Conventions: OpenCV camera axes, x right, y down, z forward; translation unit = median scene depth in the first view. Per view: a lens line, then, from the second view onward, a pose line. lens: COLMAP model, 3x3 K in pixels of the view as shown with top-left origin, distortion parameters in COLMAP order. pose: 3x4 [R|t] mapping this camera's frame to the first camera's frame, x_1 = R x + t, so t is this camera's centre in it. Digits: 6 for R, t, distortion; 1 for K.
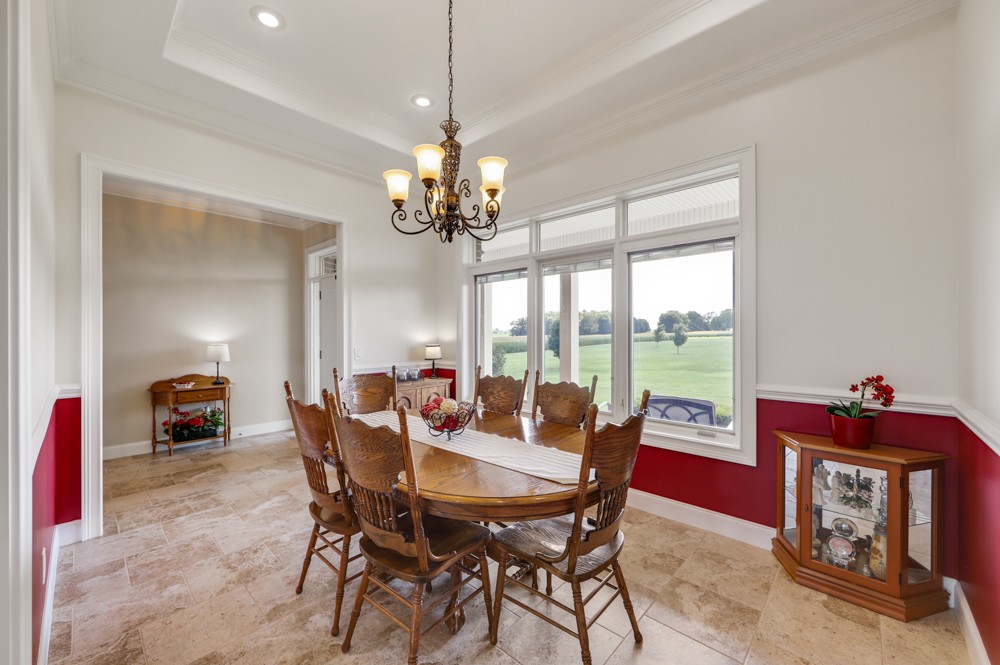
lens RADIAL K [[396.1, 0, 501.0], [0, 396.1, 330.1], [0, 0, 1]] dist [-0.000217, 0.000020]
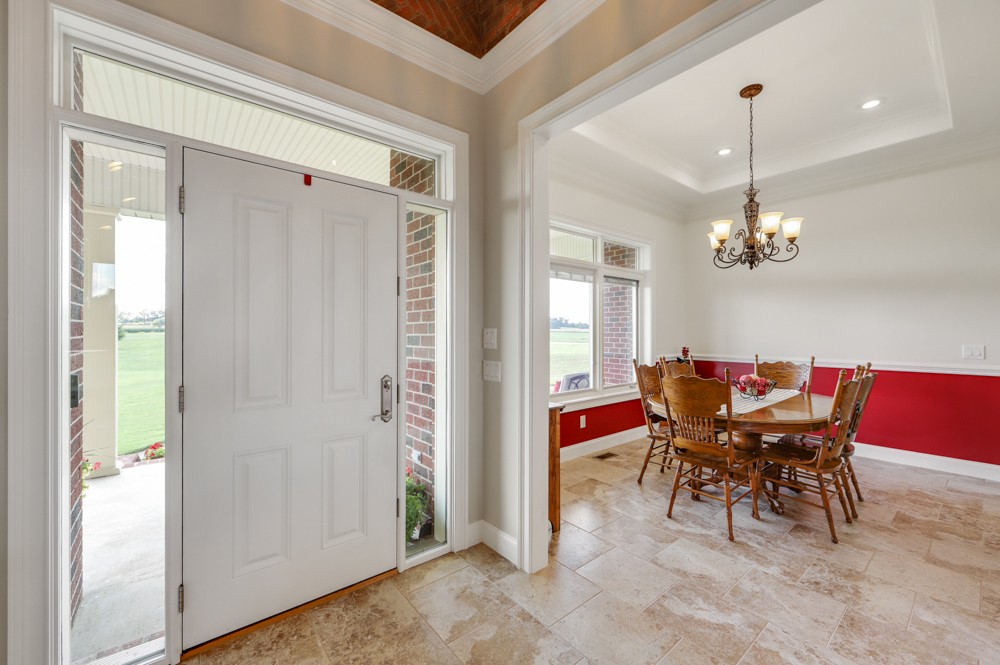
lens RADIAL K [[396.1, 0, 501.0], [0, 396.1, 330.1], [0, 0, 1]] dist [-0.000217, 0.000020]
pose [[0.135663, 0.001851, 0.990753, -1.630059], [-0.006450, 0.999979, -0.000985, 0.012568], [-0.990734, -0.006257, 0.135672, 1.627666]]
